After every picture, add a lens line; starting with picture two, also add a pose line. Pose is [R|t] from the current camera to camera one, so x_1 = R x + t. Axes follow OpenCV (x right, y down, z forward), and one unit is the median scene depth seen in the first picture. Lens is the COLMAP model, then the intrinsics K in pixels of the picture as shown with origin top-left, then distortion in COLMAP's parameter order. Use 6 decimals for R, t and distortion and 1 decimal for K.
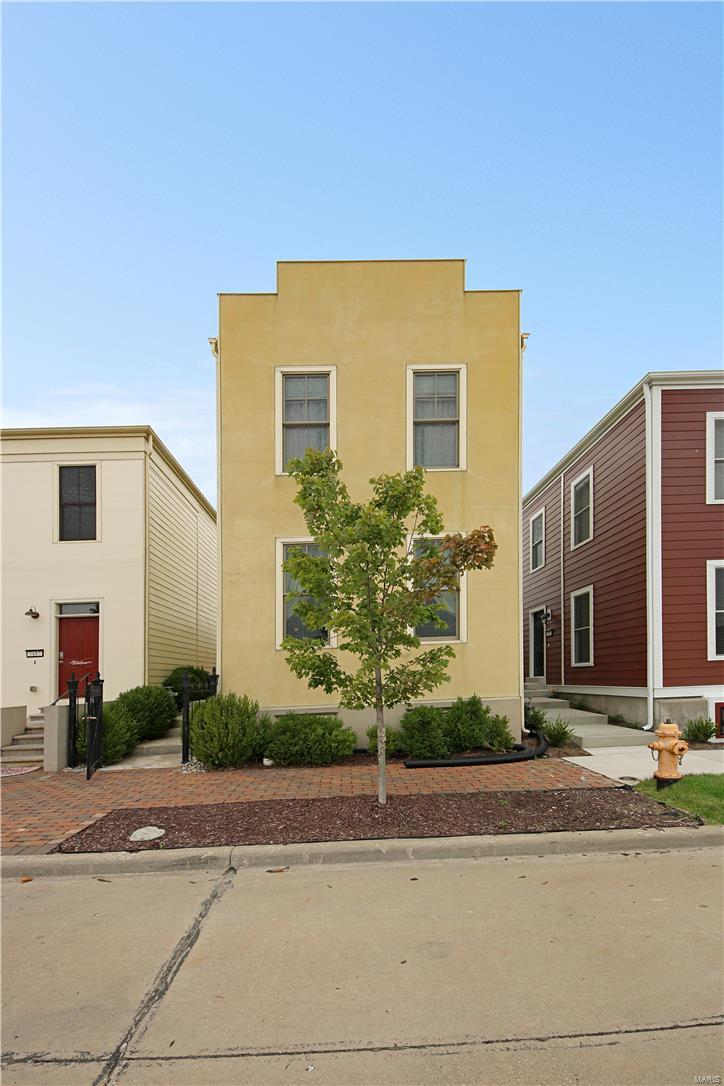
lens RADIAL K [[396.8, 0, 436.9], [0, 396.8, 603.0], [0, 0, 1]] dist [0.009615, -0.000422]
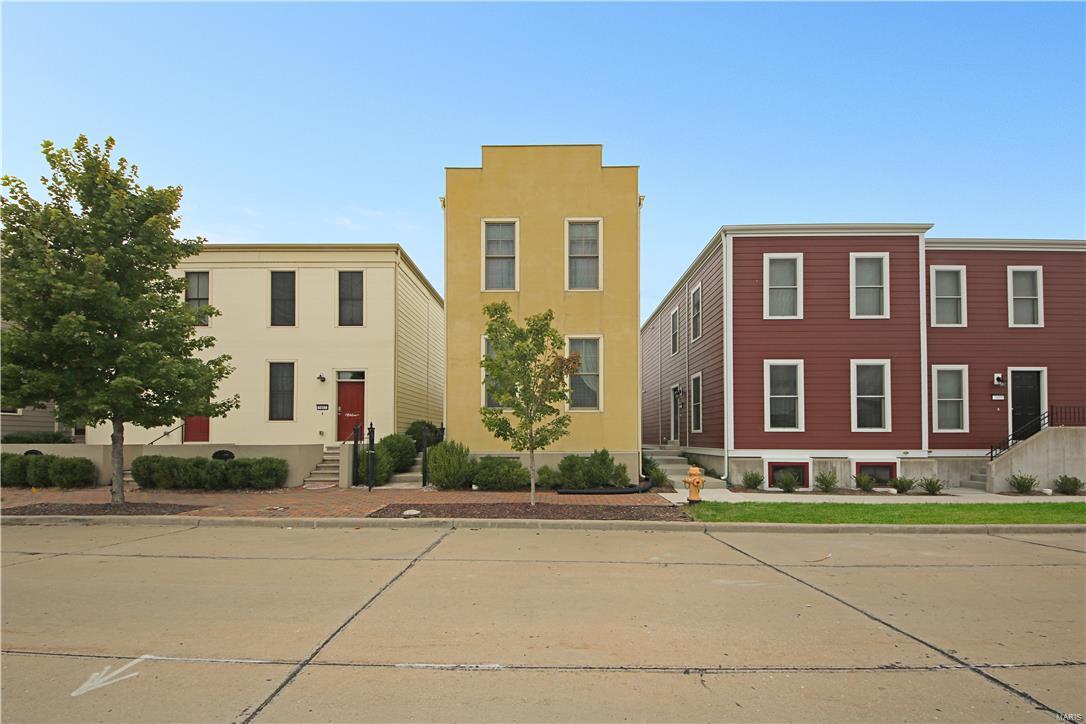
lens RADIAL K [[396.8, 0, 541.8], [0, 396.8, 361.1], [0, 0, 1]] dist [0.009615, -0.000422]
pose [[0.967798, -0.000862, -0.251725, 0.216257], [-0.001127, 0.999969, -0.007757, -0.070248], [0.251724, 0.007791, 0.967768, -0.428108]]
